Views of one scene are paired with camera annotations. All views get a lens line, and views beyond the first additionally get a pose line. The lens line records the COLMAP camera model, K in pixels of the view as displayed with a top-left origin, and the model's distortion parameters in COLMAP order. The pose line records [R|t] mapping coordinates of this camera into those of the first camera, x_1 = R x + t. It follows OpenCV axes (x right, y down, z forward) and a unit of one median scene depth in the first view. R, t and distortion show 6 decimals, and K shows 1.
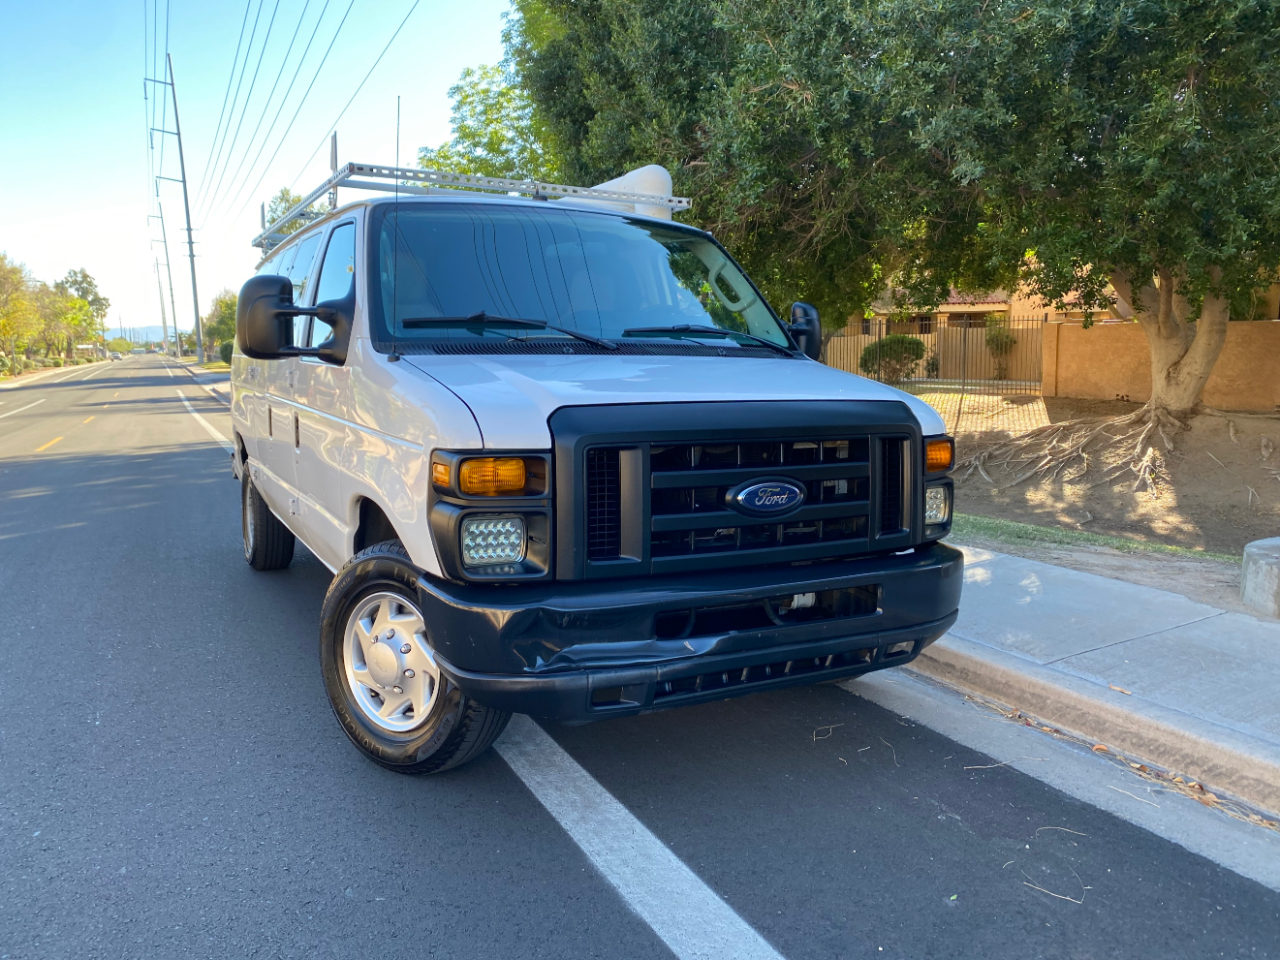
lens RADIAL K [[971.0, 0, 633.9], [0, 971.0, 474.7], [0, 0, 1]] dist [0.025454, -0.018038]
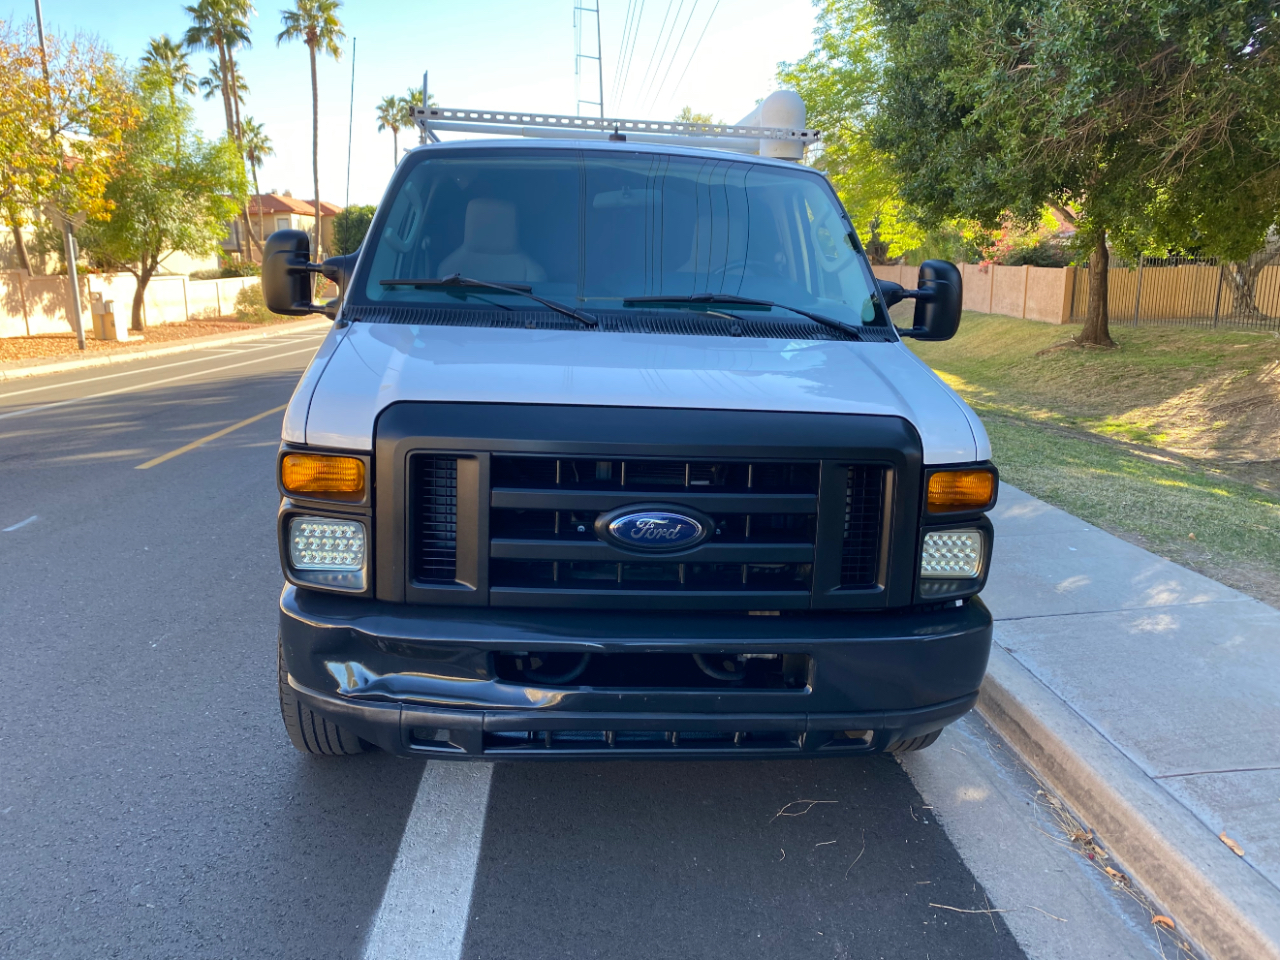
lens RADIAL K [[971.0, 0, 633.2], [0, 971.0, 474.4], [0, 0, 1]] dist [0.025454, -0.018038]
pose [[0.923095, 0.100331, -0.371254, 0.361272], [-0.070256, 0.993118, 0.093703, -0.082355], [0.378100, -0.060414, 0.923791, 0.225384]]
